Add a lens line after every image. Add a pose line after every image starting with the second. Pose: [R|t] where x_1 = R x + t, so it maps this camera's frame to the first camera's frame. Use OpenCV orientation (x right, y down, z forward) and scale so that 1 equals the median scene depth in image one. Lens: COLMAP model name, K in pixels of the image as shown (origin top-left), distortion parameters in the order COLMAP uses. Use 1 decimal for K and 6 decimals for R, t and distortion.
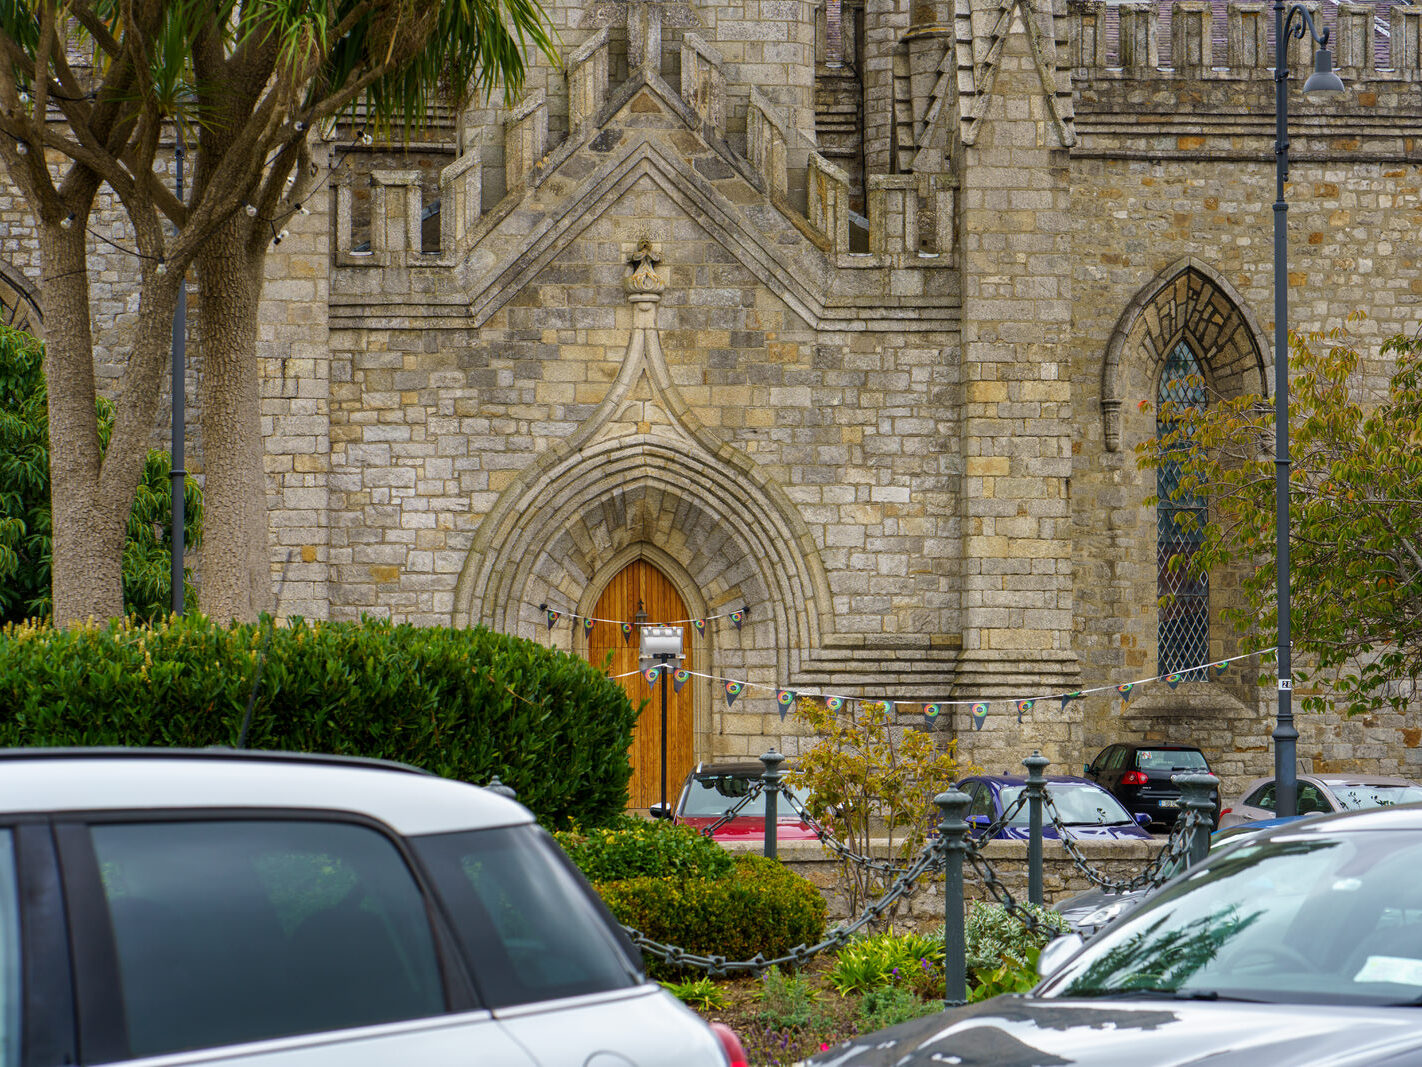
lens RADIAL K [[3987.0, 0, 649.9], [0, 3987.0, 533.1], [0, 0, 1]] dist [0.066120, -0.139343]
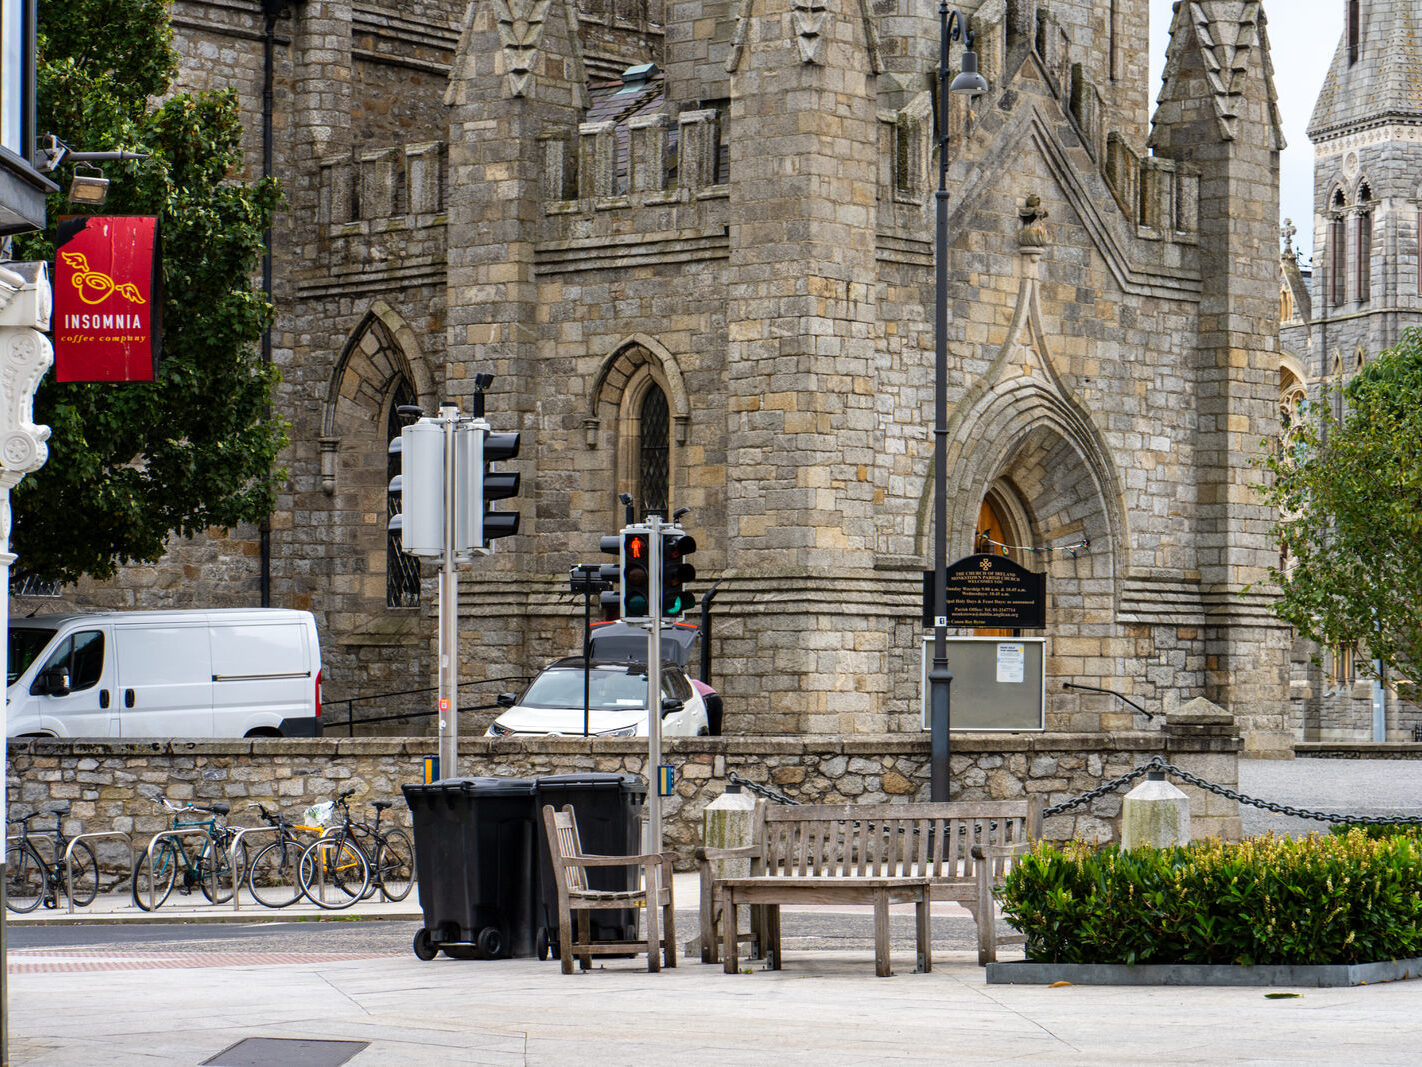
lens RADIAL K [[3986.3, 0, 618.3], [0, 3986.3, 556.3], [0, 0, 1]] dist [0.085587, 0.073748]
pose [[0.729247, 0.031592, 0.683521, -0.818281], [-0.037747, 0.999270, -0.005913, 0.034353], [-0.683208, -0.021488, 0.729907, 0.286140]]
